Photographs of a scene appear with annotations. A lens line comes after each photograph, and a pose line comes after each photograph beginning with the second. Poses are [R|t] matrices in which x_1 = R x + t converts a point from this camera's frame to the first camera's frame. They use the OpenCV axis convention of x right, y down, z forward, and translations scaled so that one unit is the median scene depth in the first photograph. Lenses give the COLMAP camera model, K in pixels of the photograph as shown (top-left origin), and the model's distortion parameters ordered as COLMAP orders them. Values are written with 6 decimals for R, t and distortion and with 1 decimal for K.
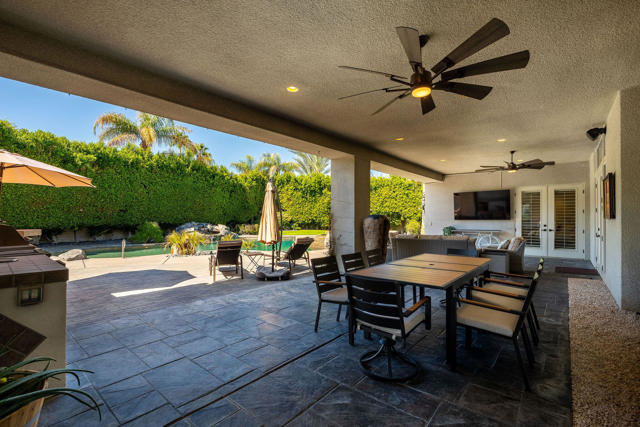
lens RADIAL K [[290.4, 0, 320.0], [0, 290.4, 213.5], [0, 0, 1]] dist [0.001791, 0.000485]
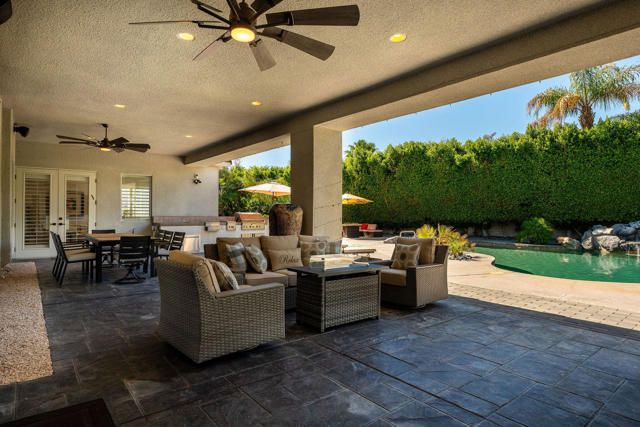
lens RADIAL K [[363.4, 0, 320.0], [0, 363.4, 213.5], [0, 0, 1]] dist [0.002679, -0.000042]
pose [[-0.176156, -0.001597, -0.984361, 0.474670], [0.010326, 0.999941, -0.003470, 0.013510], [0.984308, -0.010775, -0.176129, 0.537452]]
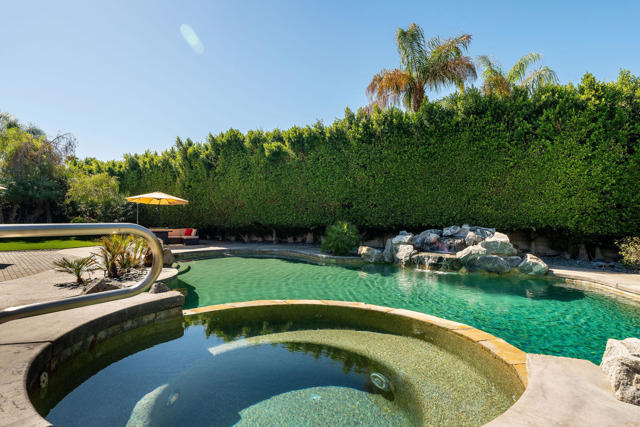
lens RADIAL K [[355.8, 0, 320.0], [0, 355.8, 213.5], [0, 0, 1]] dist [0.000665, -0.000476]
pose [[-0.103639, -0.015757, -0.994490, 0.188966], [0.006142, 0.999845, -0.016482, 0.021986], [0.994596, -0.007816, -0.103526, 0.949166]]
